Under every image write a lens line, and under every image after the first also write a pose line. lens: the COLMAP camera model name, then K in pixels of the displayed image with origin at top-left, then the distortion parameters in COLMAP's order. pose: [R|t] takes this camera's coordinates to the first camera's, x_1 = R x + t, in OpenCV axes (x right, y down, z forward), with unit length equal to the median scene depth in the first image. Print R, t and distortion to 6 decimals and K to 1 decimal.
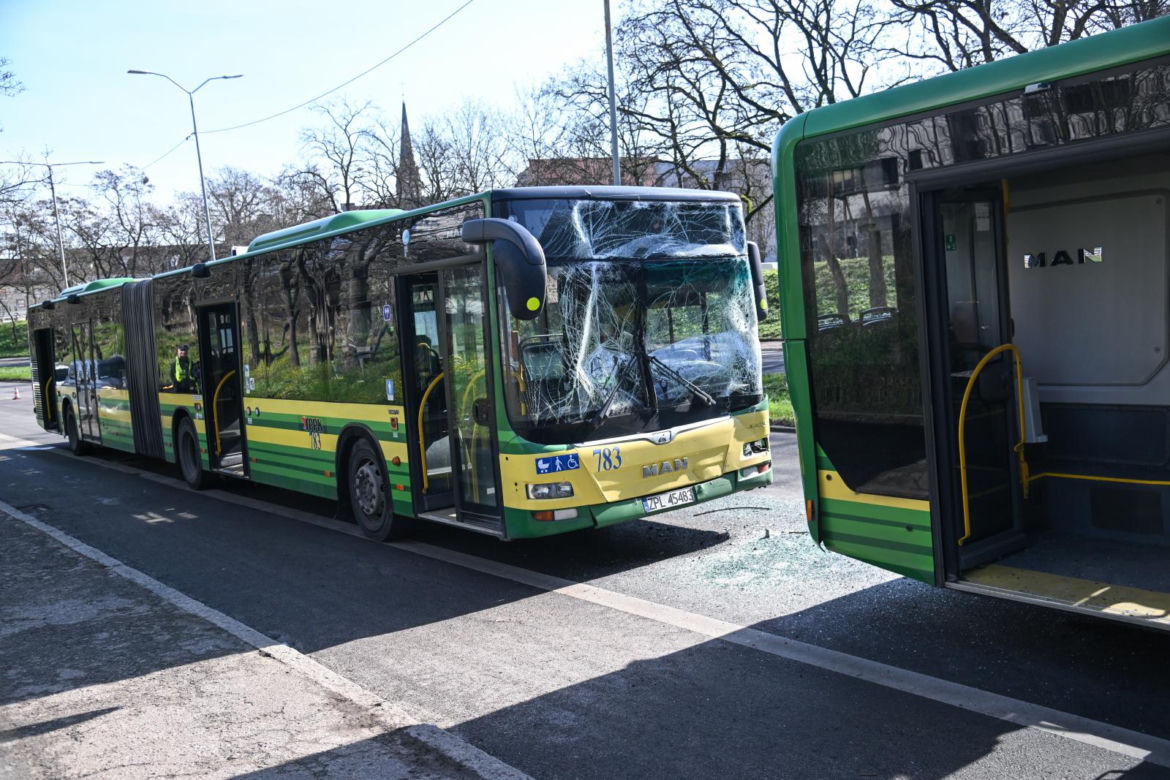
lens RADIAL K [[1062.0, 0, 586.5], [0, 1062.0, 392.2], [0, 0, 1]] dist [0.002400, 0.059193]
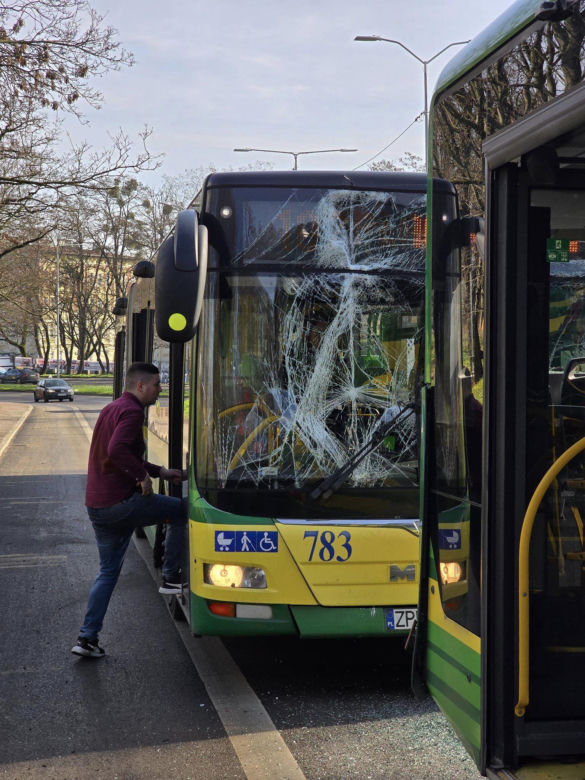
lens RADIAL K [[1456.5, 0, 292.9], [0, 1456.5, 394.6], [0, 0, 1]] dist [-0.056672, 0.000000]
pose [[0.877562, 0.077884, -0.473094, 0.423304], [-0.104547, 0.994059, -0.030279, -0.006137], [0.467925, 0.076032, 0.880491, 0.105175]]
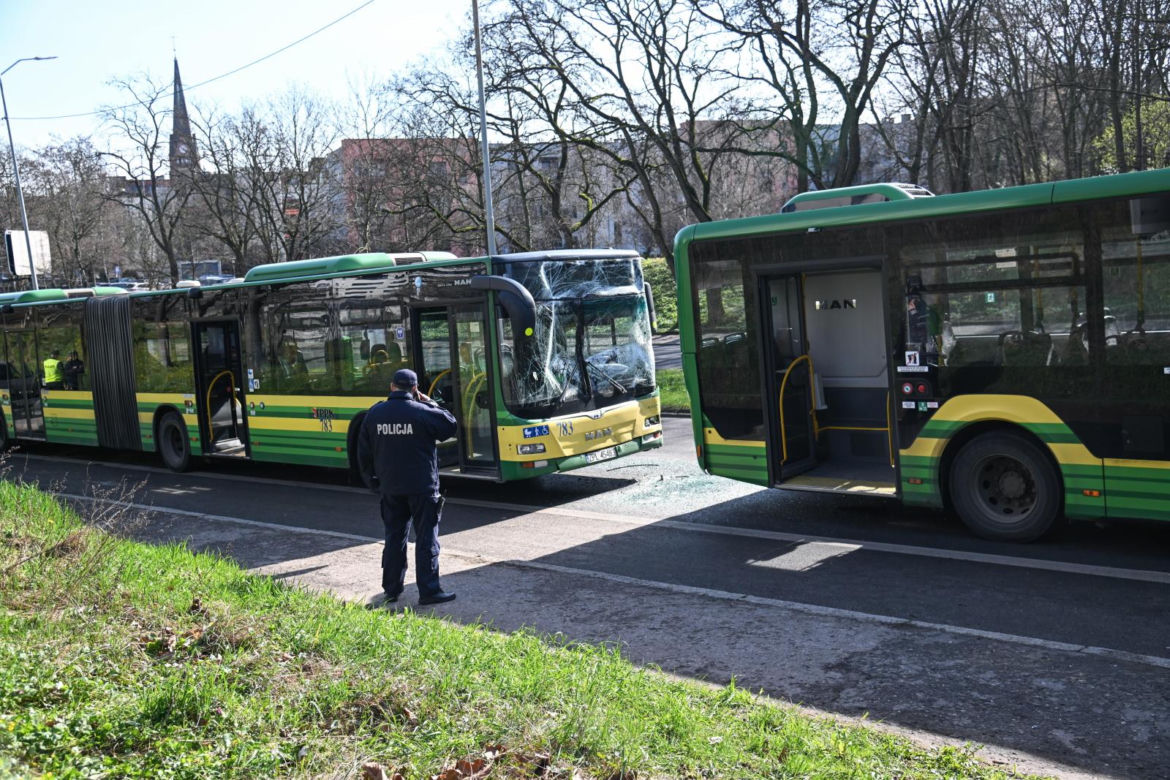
lens RADIAL K [[1166.8, 0, 583.9], [0, 1166.8, 392.2], [0, 0, 1]] dist [0.075478, 0.000000]
pose [[0.986763, -0.016327, 0.161344, -0.210968], [0.015724, 0.999864, 0.005011, 0.001566], [-0.161404, -0.002408, 0.986886, -0.639263]]
